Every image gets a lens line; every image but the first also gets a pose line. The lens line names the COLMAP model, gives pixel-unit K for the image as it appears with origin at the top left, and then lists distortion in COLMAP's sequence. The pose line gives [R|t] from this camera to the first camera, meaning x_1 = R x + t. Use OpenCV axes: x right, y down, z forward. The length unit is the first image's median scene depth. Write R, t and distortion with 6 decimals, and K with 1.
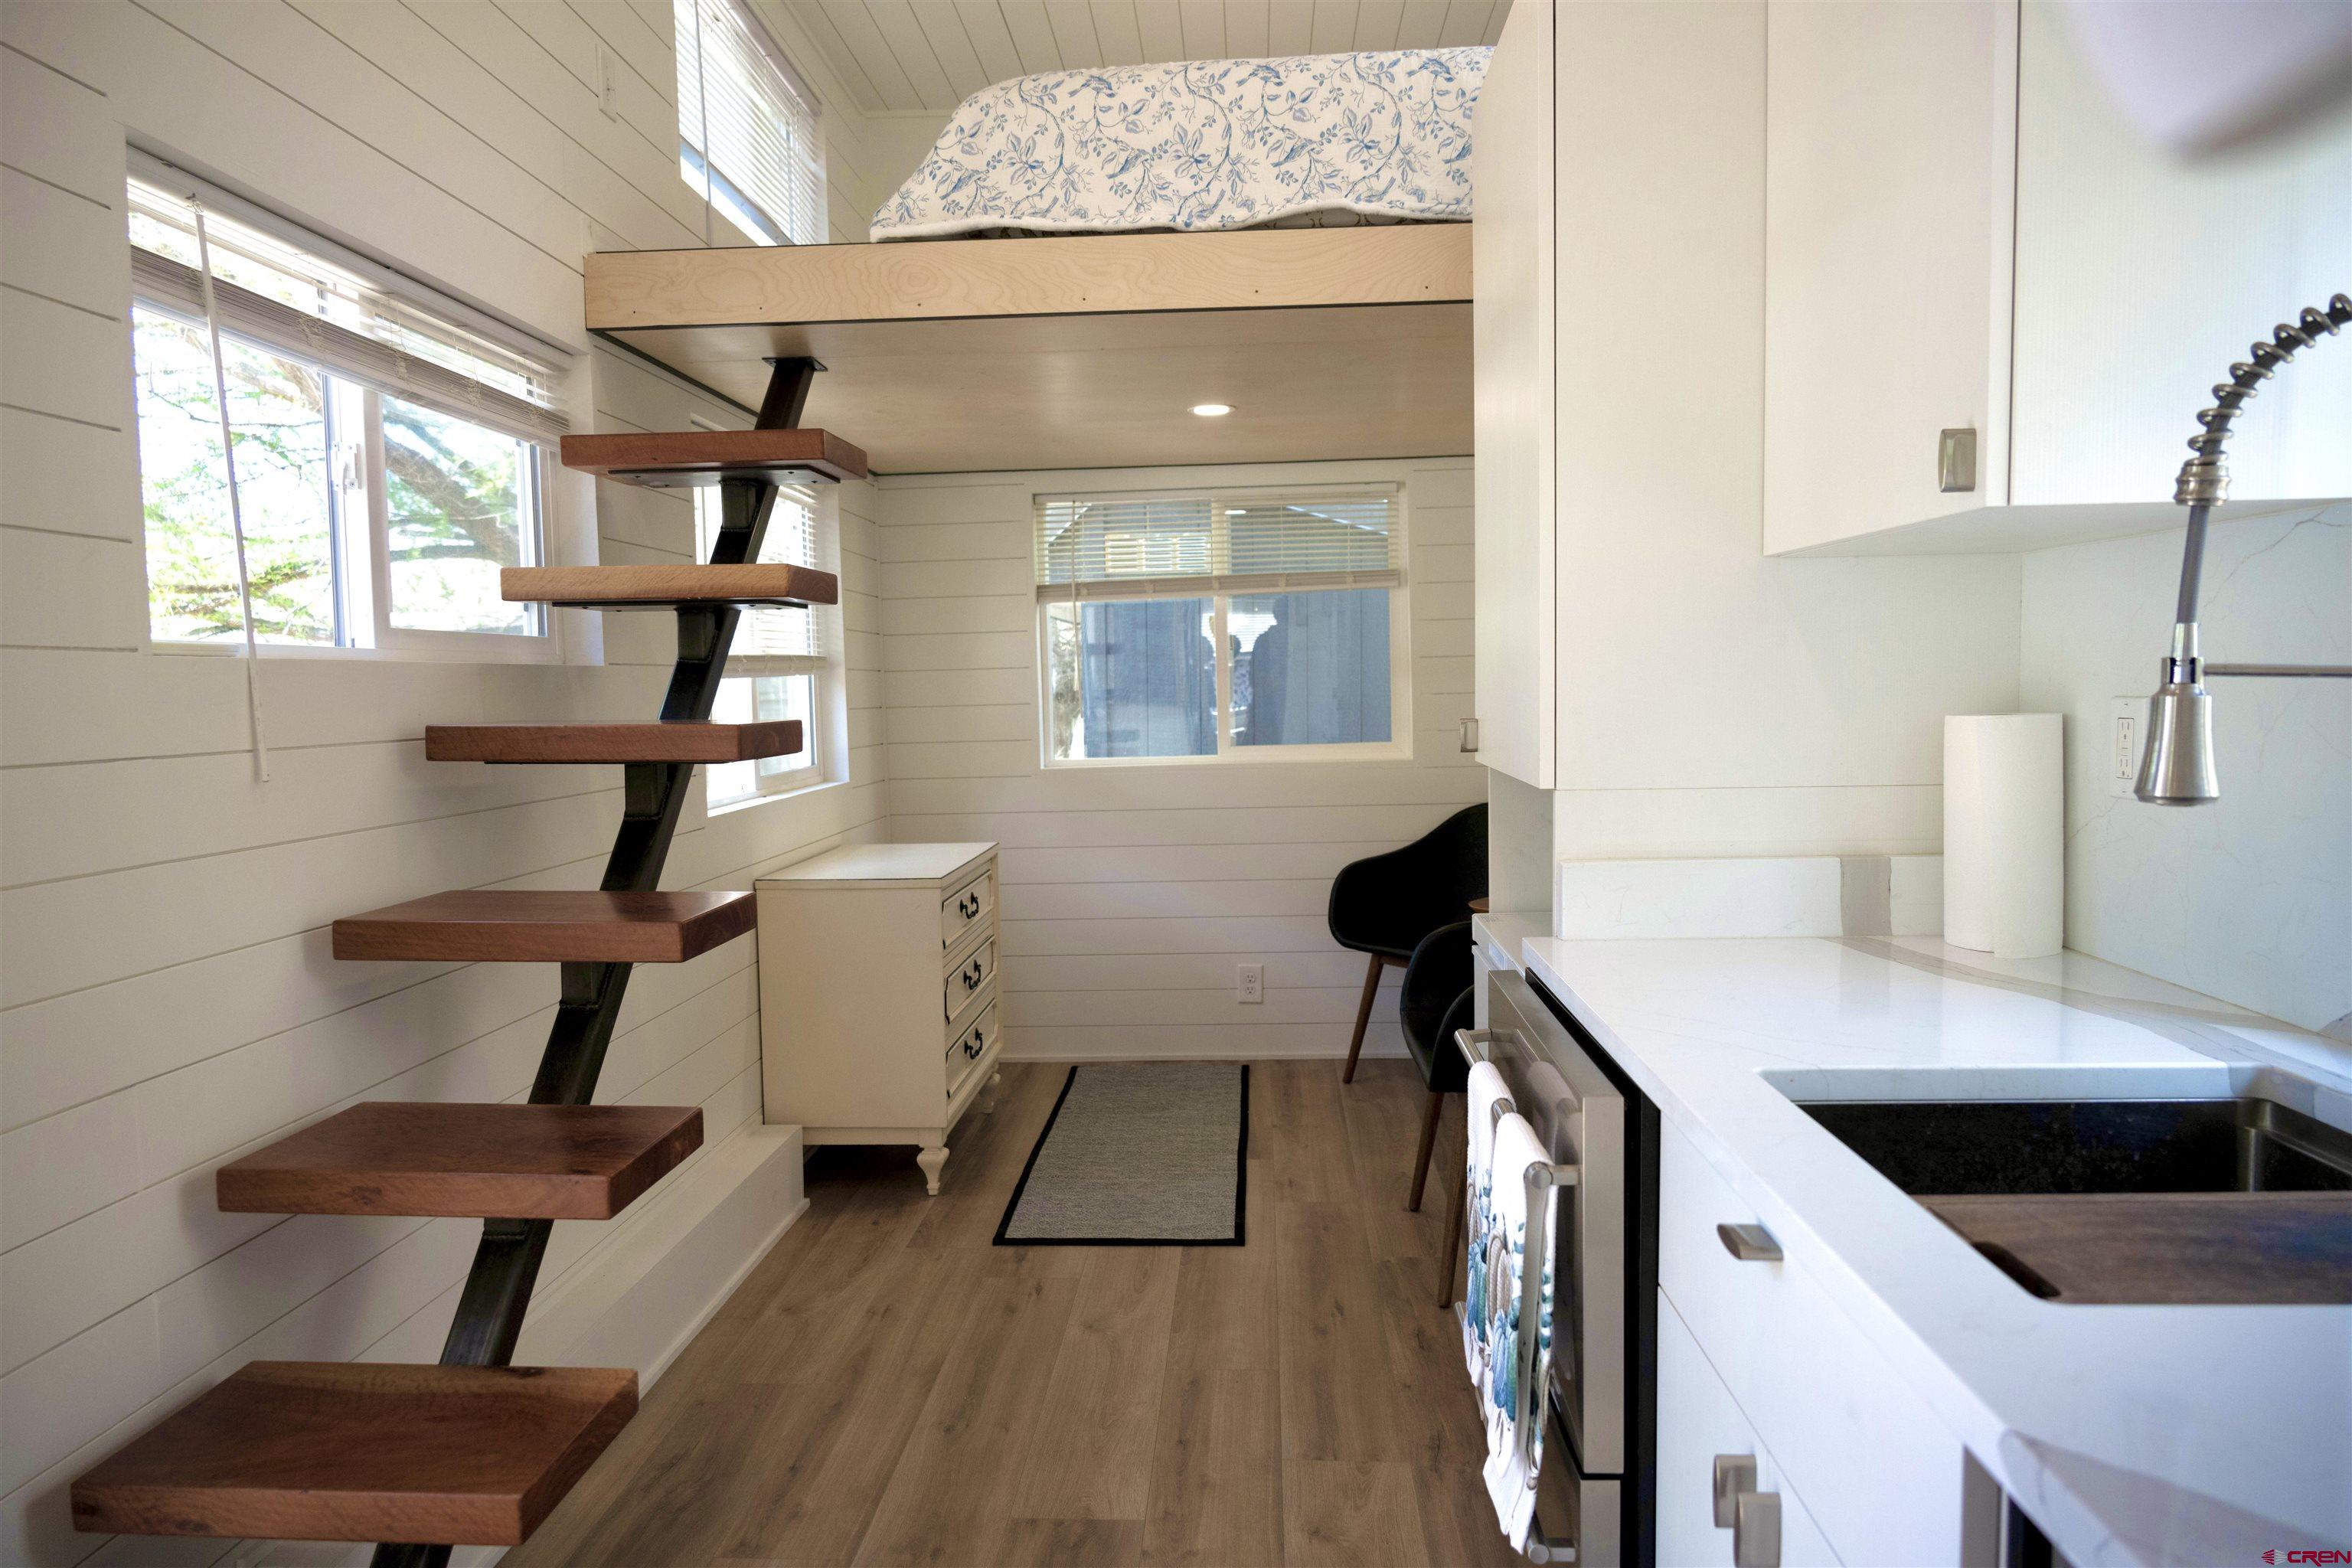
lens RADIAL K [[1544.6, 0, 1177.4], [0, 1544.6, 783.7], [0, 0, 1]] dist [-0.001865, -0.004362]
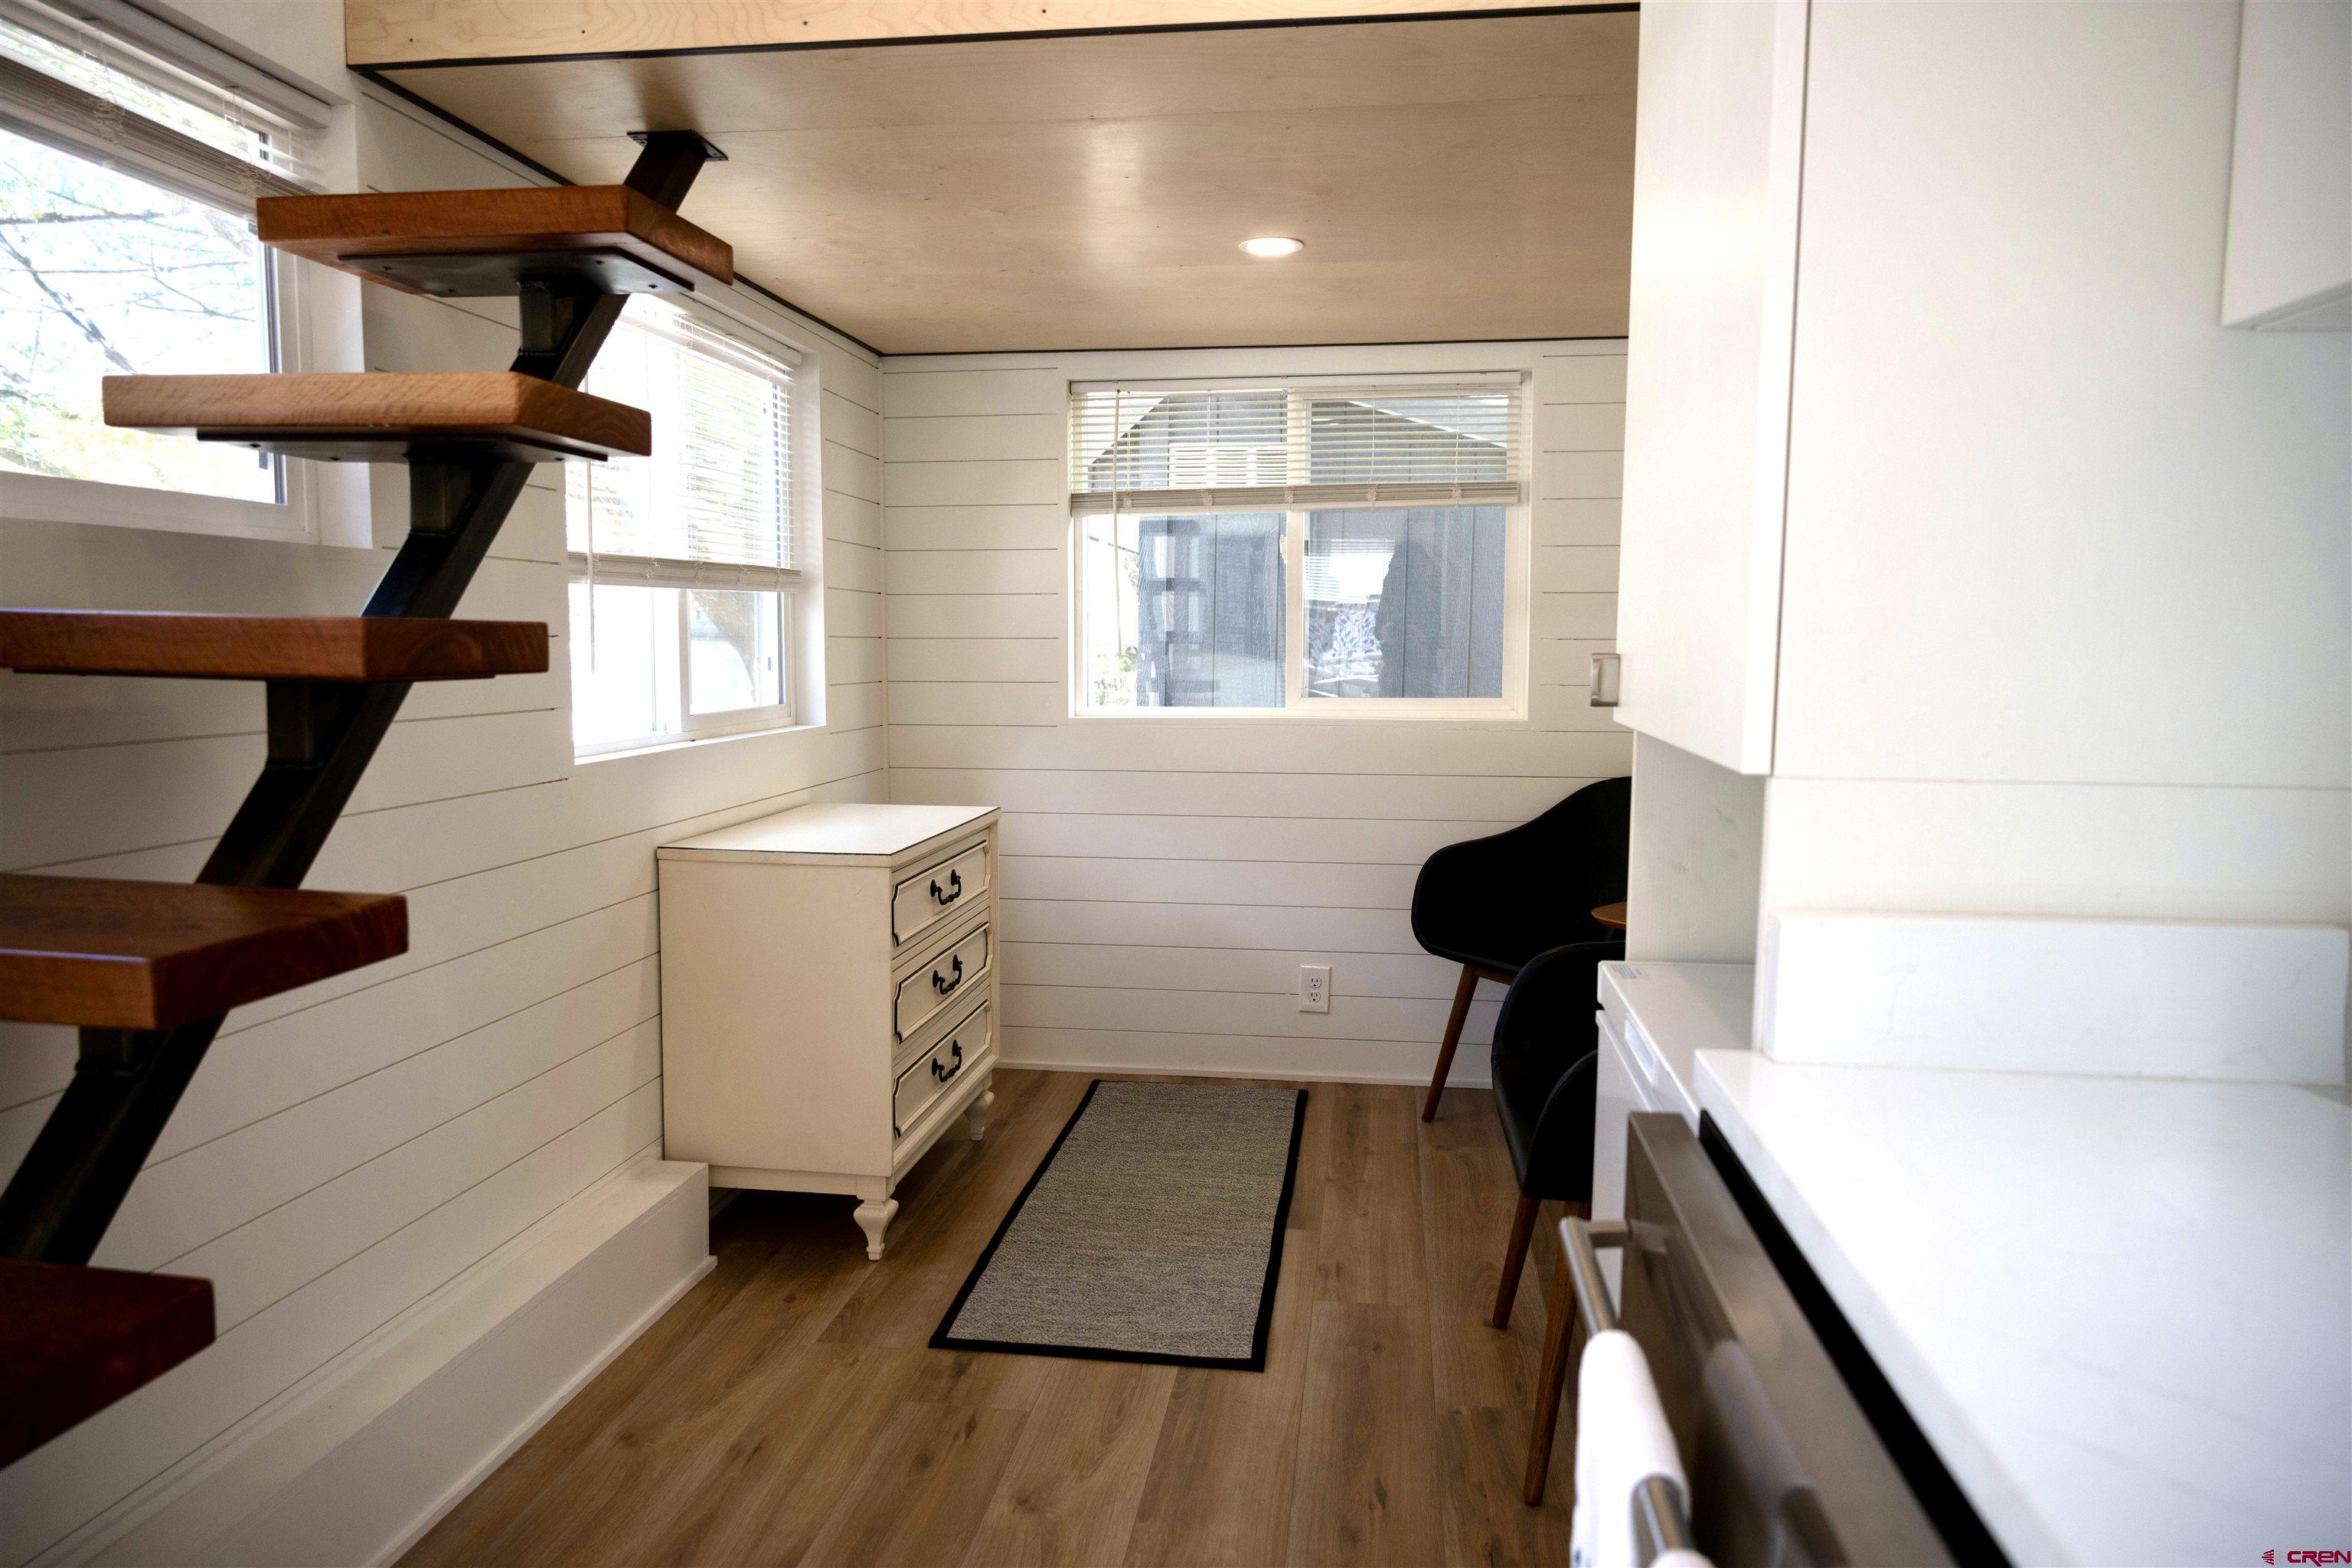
lens RADIAL K [[1544.6, 0, 1168.9], [0, 1544.6, 784.9], [0, 0, 1]] dist [-0.001865, -0.004362]
pose [[0.996045, 0.035746, -0.081347, 0.047220], [-0.033333, 0.998969, 0.030829, -0.001478], [0.082365, -0.027996, 0.996209, 0.261794]]
